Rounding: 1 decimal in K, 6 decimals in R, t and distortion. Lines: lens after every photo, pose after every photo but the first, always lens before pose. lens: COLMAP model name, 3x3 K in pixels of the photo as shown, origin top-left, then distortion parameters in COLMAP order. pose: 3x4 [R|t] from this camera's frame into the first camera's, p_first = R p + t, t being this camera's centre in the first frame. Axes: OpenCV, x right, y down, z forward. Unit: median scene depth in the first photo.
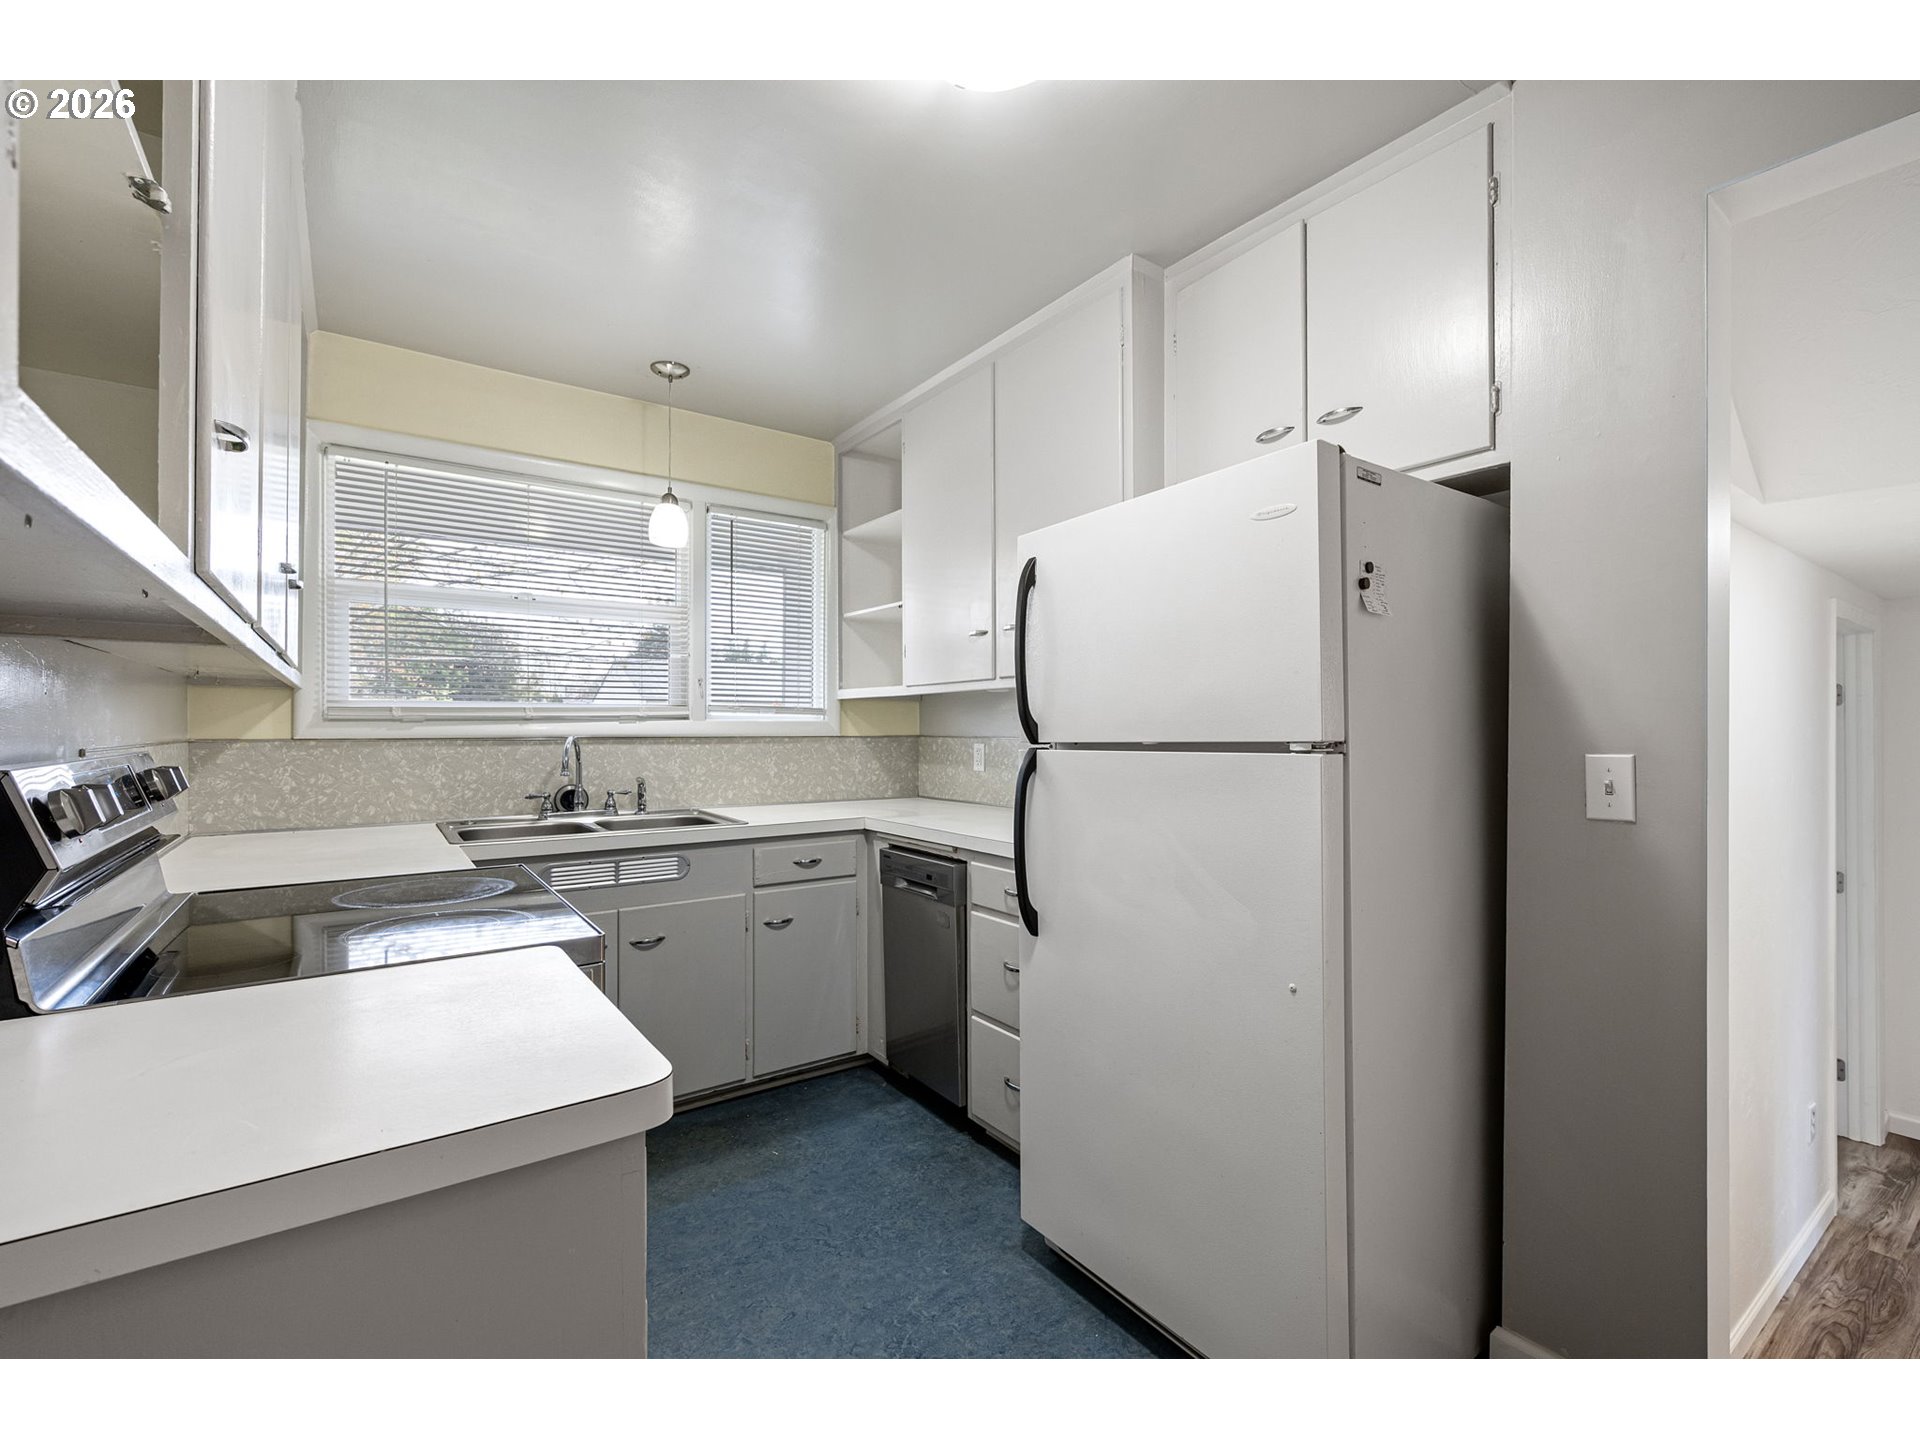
lens RADIAL K [[848.2, 0, 944.2], [0, 848.2, 724.0], [0, 0, 1]] dist [-0.001264, 0.000022]
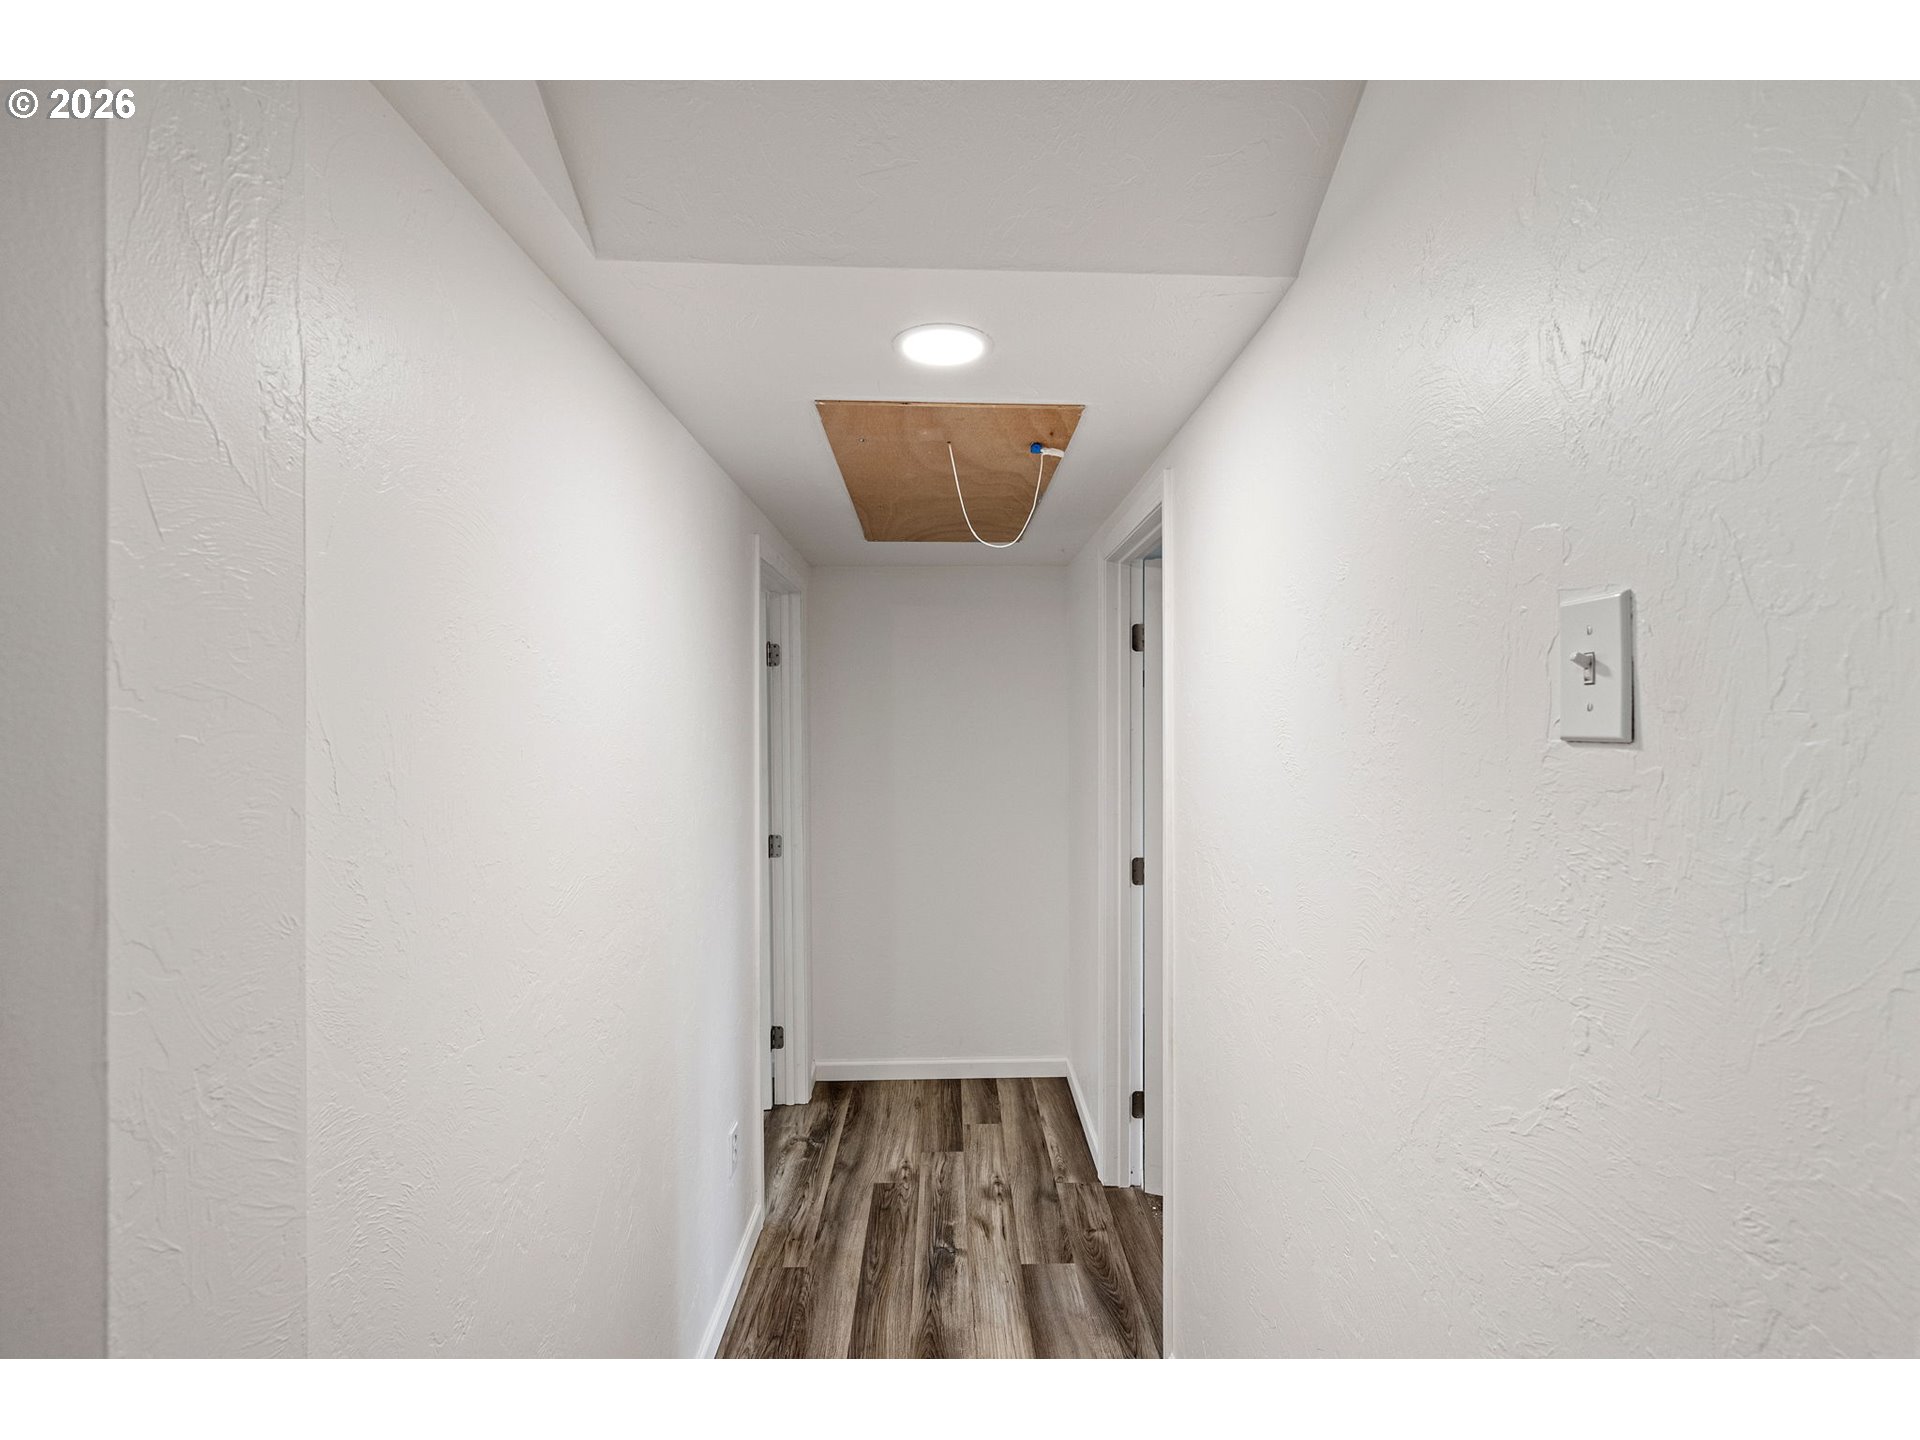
lens RADIAL K [[820.3, 0, 962.1], [0, 820.3, 717.2], [0, 0, 1]] dist [-0.001148, -0.000082]
pose [[0.561278, -0.005878, 0.827606, 0.552379], [0.004234, 0.999982, 0.004231, 0.049033], [-0.827616, 0.001130, 0.561293, 0.409725]]
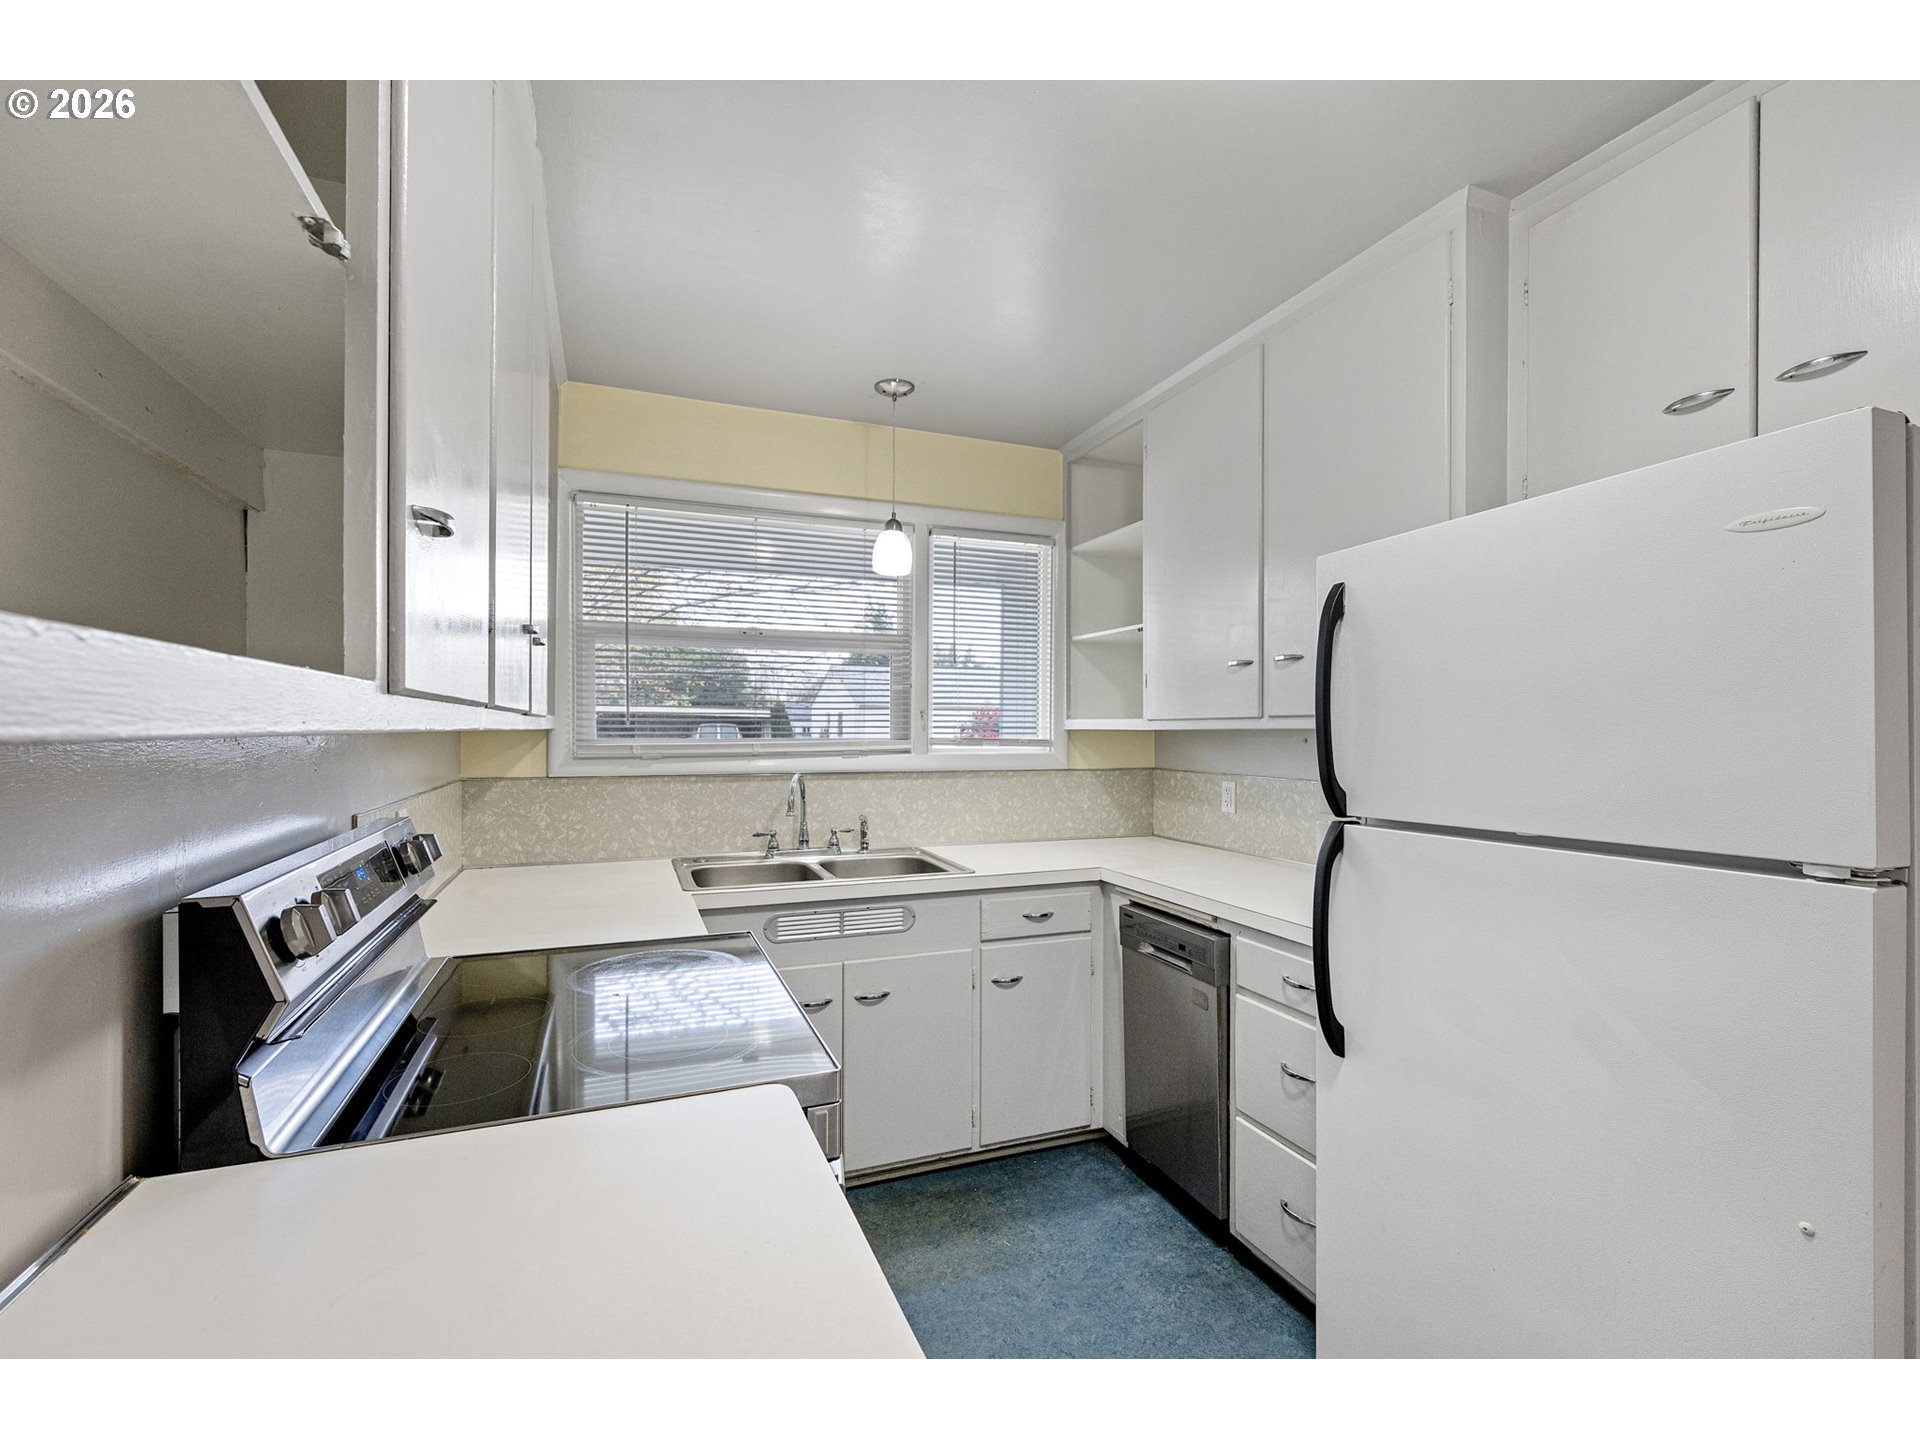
lens RADIAL K [[848.2, 0, 942.4], [0, 848.2, 728.0], [0, 0, 1]] dist [-0.001264, 0.000022]
pose [[0.971725, 0.001499, -0.236112, -0.052253], [-0.000475, 0.999990, 0.004397, -0.047937], [0.236116, -0.004161, 0.971716, 0.103884]]
